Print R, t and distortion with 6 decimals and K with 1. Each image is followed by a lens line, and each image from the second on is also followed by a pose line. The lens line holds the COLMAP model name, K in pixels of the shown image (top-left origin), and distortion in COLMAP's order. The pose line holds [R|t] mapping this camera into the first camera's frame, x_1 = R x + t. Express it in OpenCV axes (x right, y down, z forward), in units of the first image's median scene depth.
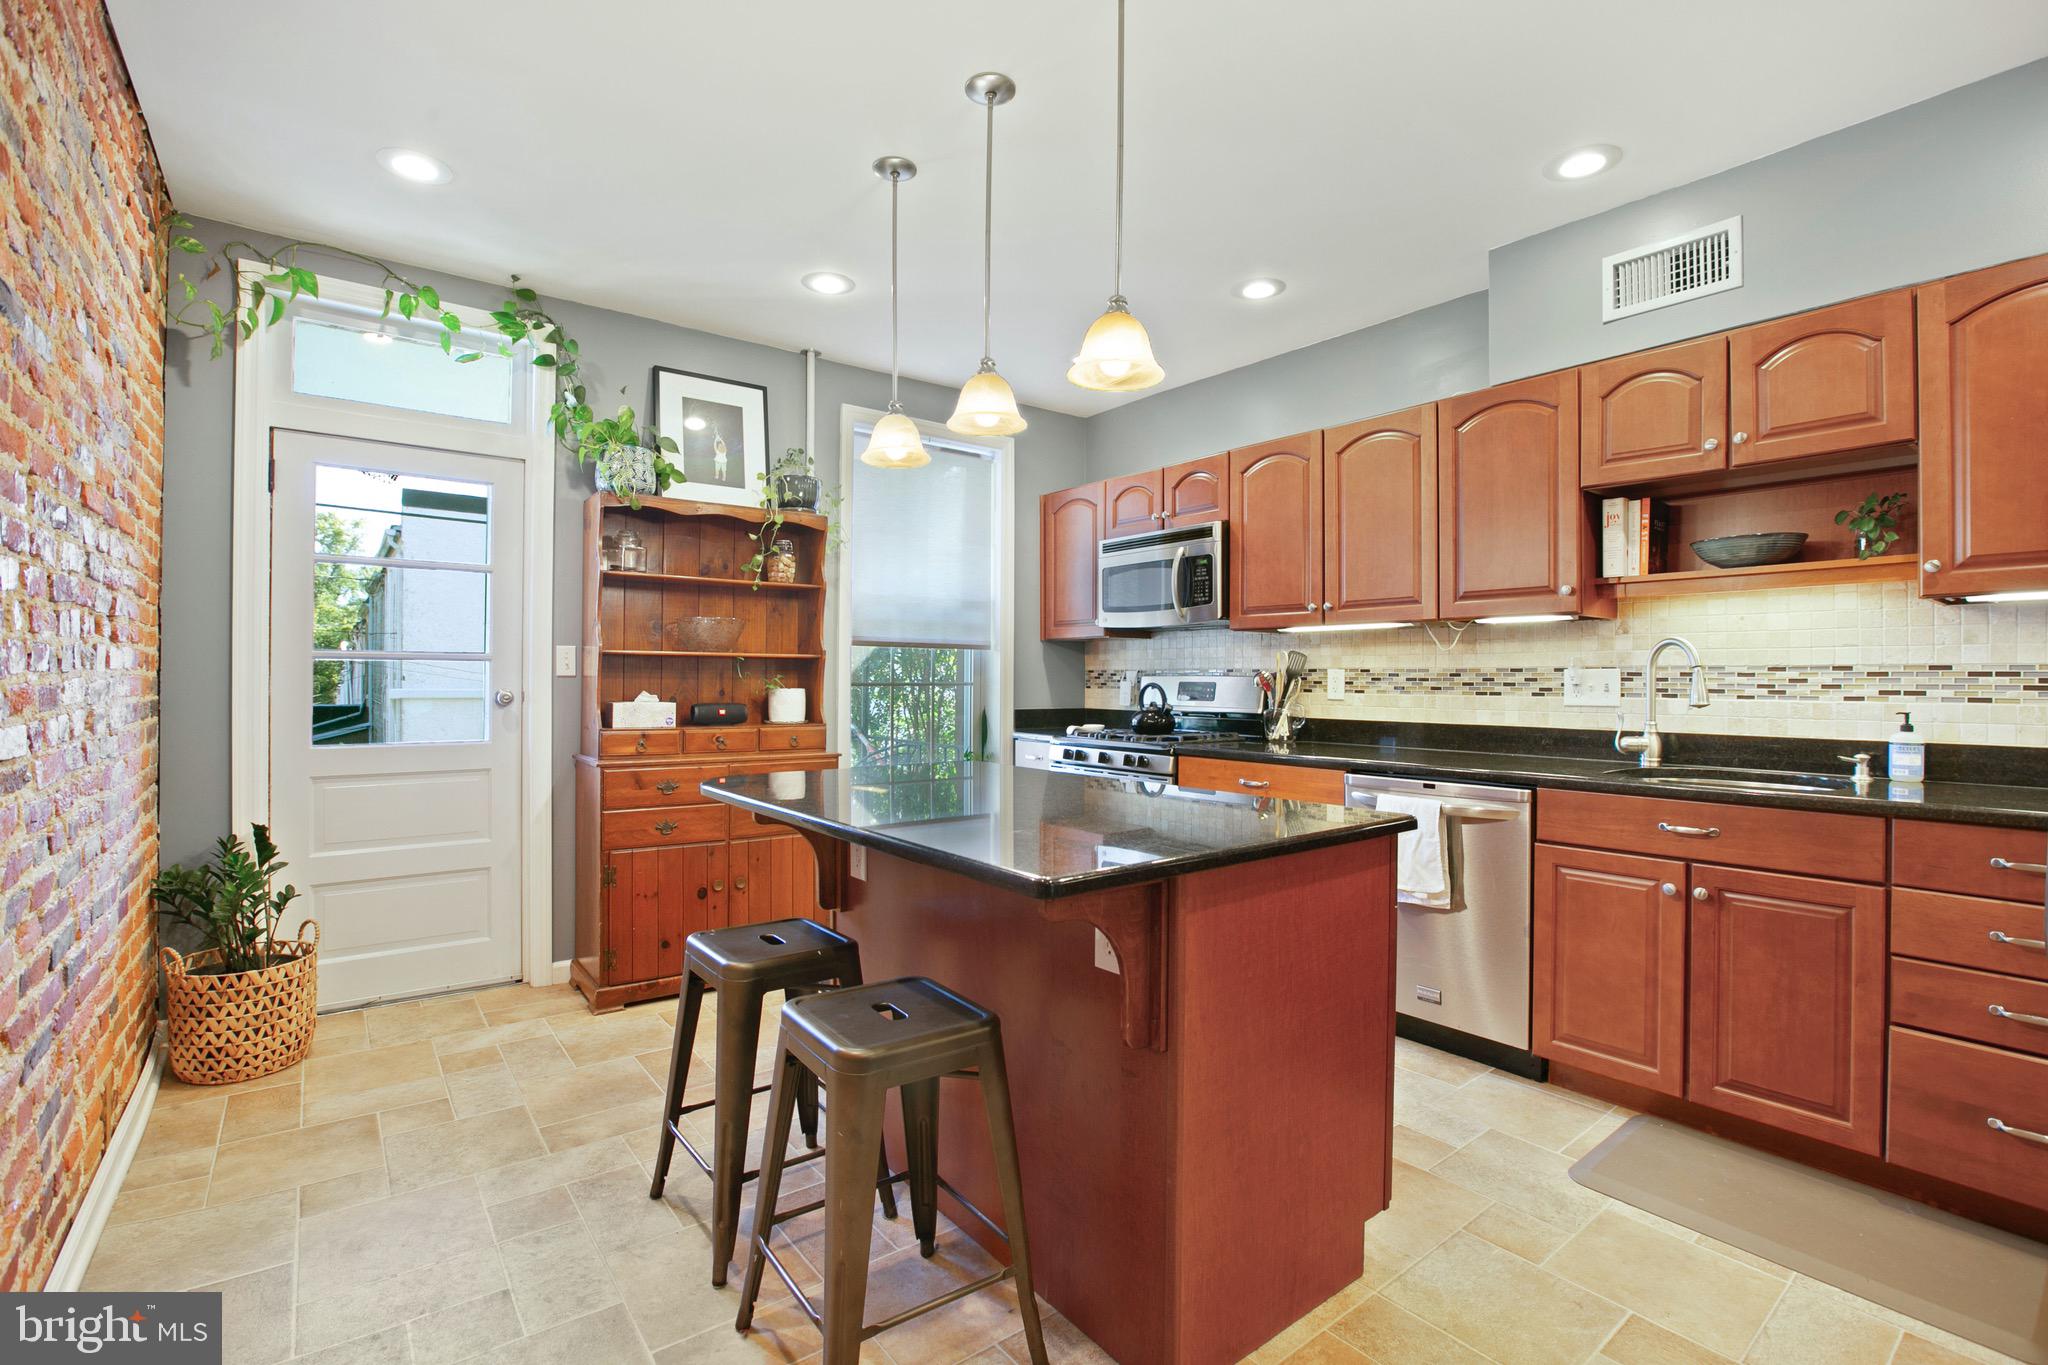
lens RADIAL K [[972.4, 0, 1021.4], [0, 972.4, 644.3], [0, 0, 1]] dist [-0.001184, -0.000071]
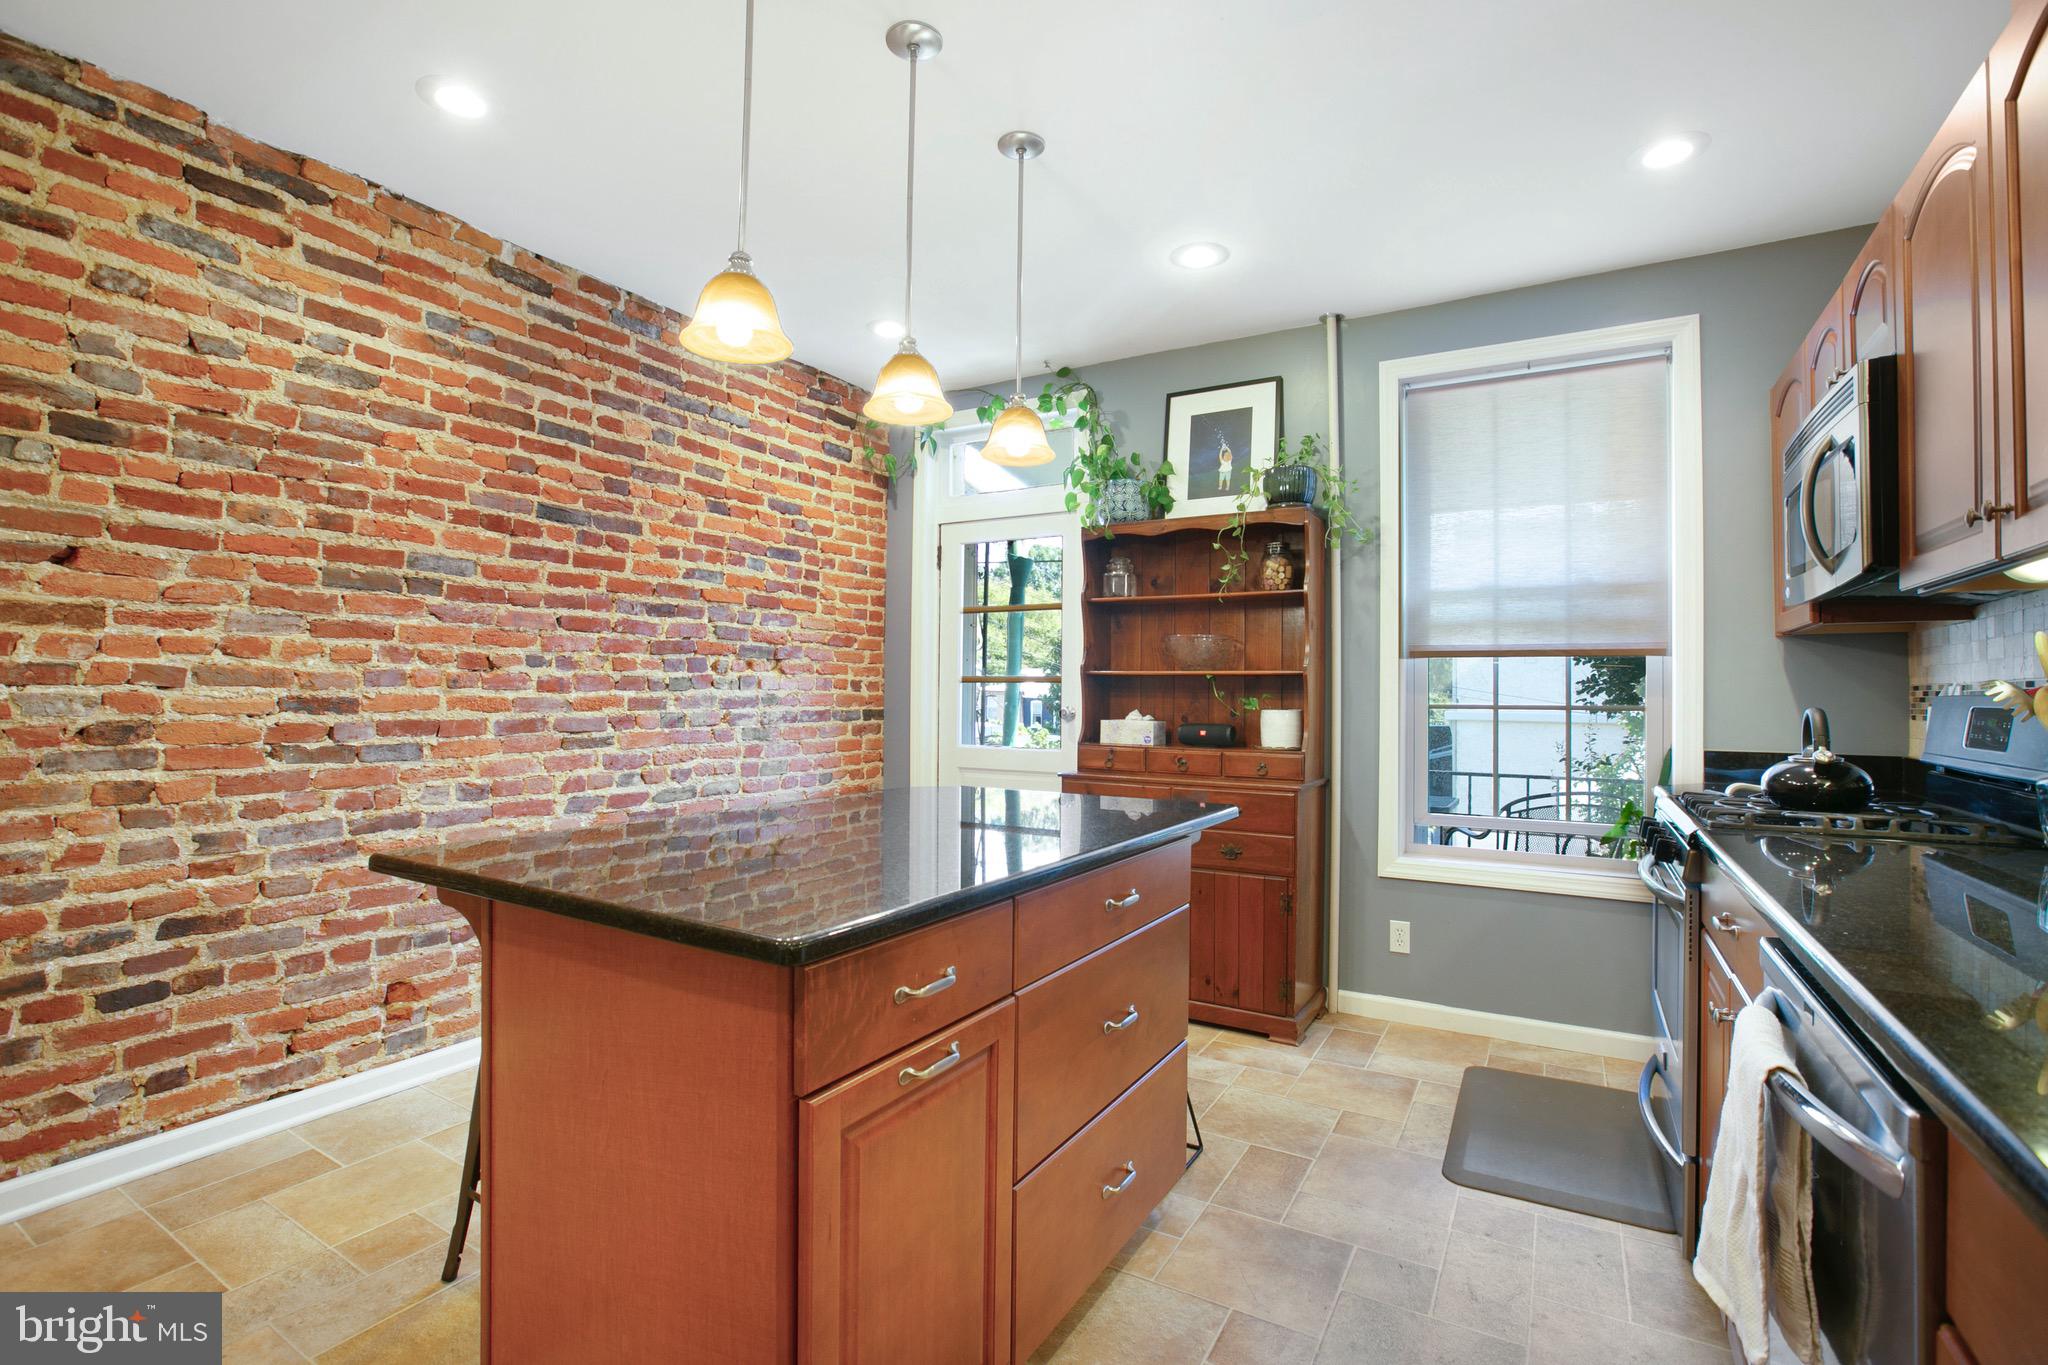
lens RADIAL K [[956.4, 0, 1024.2], [0, 956.4, 666.3], [0, 0, 1]] dist [-0.039127, 0.000537]
pose [[0.358029, -0.022996, -0.933427, 0.507931], [0.029444, 0.999478, -0.013329, 0.010881], [0.933246, -0.022711, 0.358519, 0.493462]]
